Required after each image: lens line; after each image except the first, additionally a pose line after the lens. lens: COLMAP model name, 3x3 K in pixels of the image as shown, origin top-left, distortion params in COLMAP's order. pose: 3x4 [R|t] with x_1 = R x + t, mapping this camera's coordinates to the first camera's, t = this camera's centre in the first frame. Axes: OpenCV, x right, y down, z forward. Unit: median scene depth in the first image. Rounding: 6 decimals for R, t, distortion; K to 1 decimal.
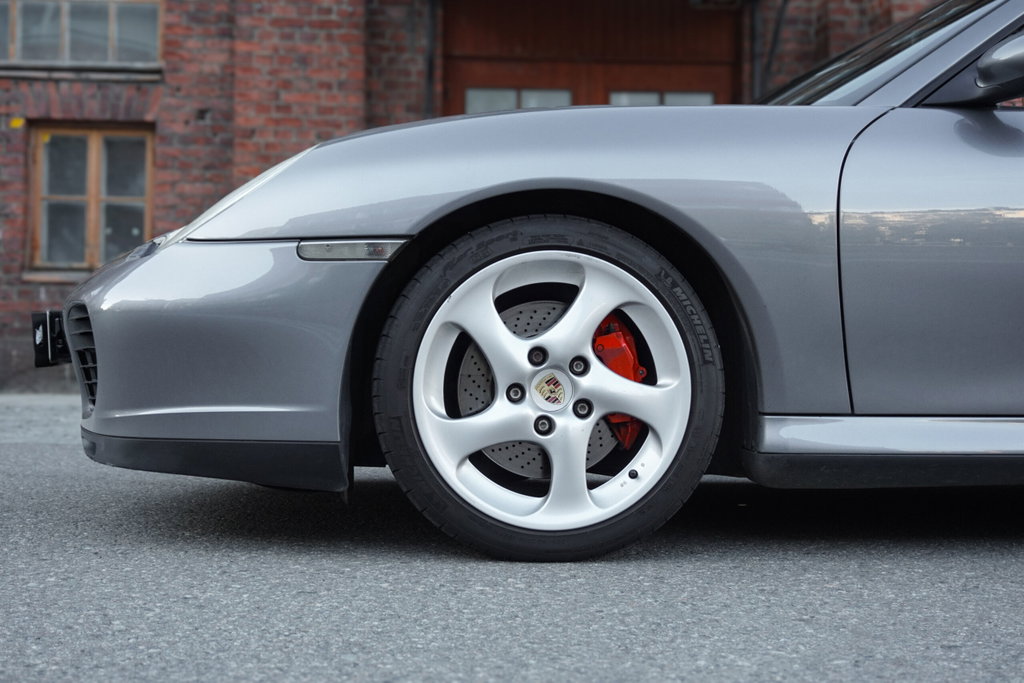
lens RADIAL K [[1346.5, 0, 512.0], [0, 1346.5, 341.5], [0, 0, 1]] dist [-0.016886, -0.034489]
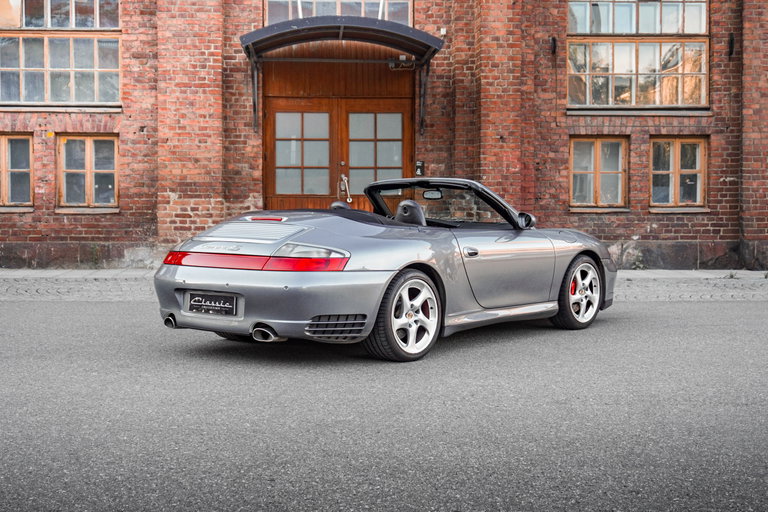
lens RADIAL K [[1016.9, 0, 384.0], [0, 1016.9, 256.0], [0, 0, 1]] dist [-0.073878, 0.015594]
pose [[0.999965, -0.007895, -0.002595, 0.131206], [0.008030, 0.998337, 0.057085, -0.063666], [0.002140, -0.057104, 0.998366, -0.510526]]
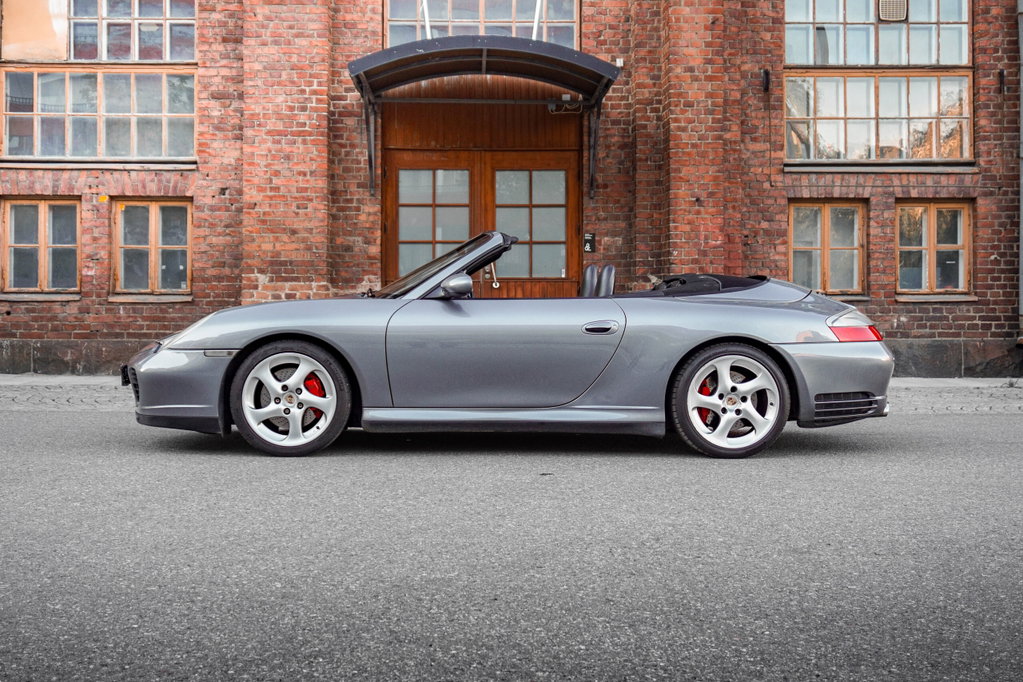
lens RADIAL K [[1253.7, 0, 513.5], [0, 1253.7, 319.1], [0, 0, 1]] dist [-0.061204, -0.002284]
pose [[0.999442, -0.008315, -0.032358, 0.141677], [0.008720, 0.999885, 0.012390, -0.039449], [0.032252, -0.012665, 0.999400, -0.401183]]
